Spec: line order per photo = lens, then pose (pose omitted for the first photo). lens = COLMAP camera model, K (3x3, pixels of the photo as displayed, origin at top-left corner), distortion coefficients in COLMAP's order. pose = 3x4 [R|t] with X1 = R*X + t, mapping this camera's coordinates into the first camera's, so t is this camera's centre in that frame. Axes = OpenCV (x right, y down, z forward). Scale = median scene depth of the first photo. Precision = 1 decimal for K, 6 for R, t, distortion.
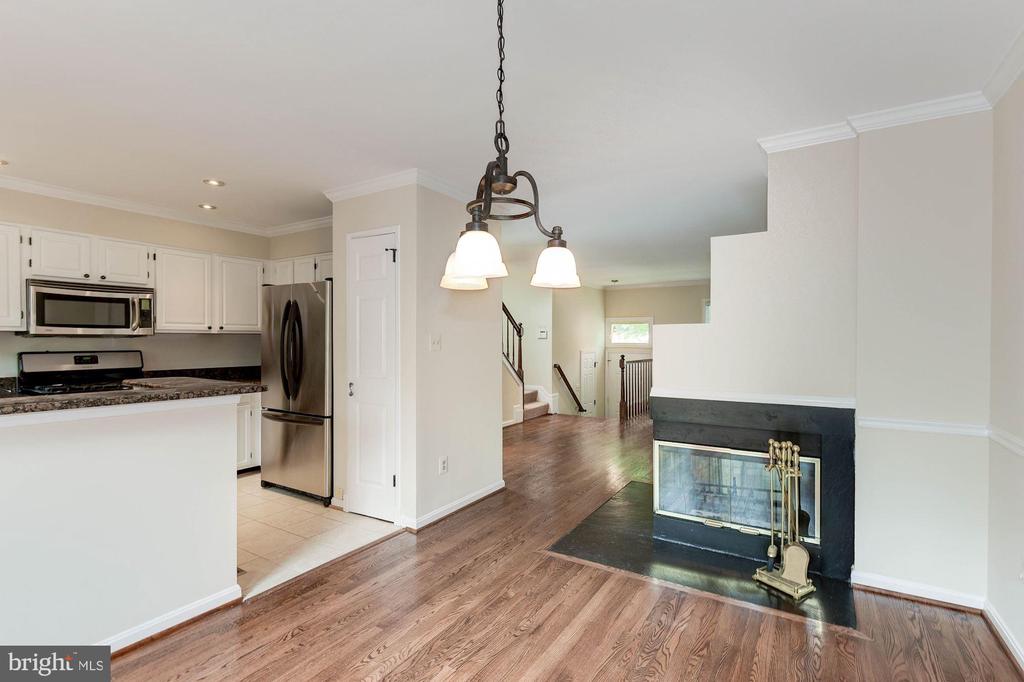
lens RADIAL K [[477.1, 0, 506.1], [0, 477.1, 346.3], [0, 0, 1]] dist [0.005921, -0.002020]
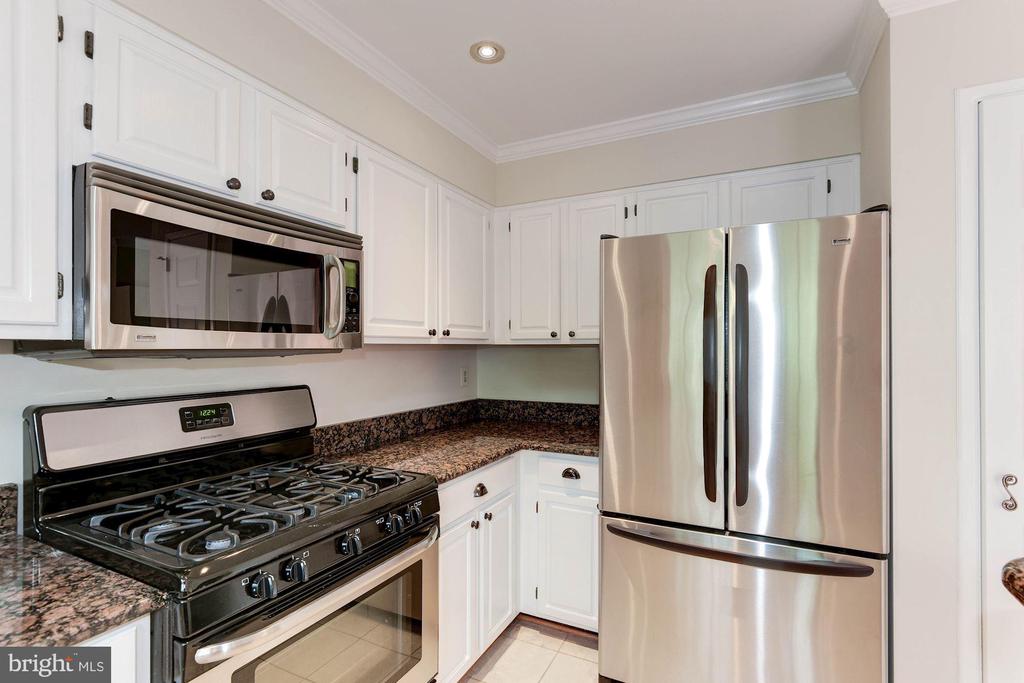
lens RADIAL K [[477.1, 0, 519.7], [0, 477.1, 345.1], [0, 0, 1]] dist [0.005921, -0.002020]
pose [[0.994378, -0.004694, 0.105783, -0.703436], [0.006926, 0.999761, -0.020749, -0.019157], [-0.105660, 0.021365, 0.994173, 0.627195]]
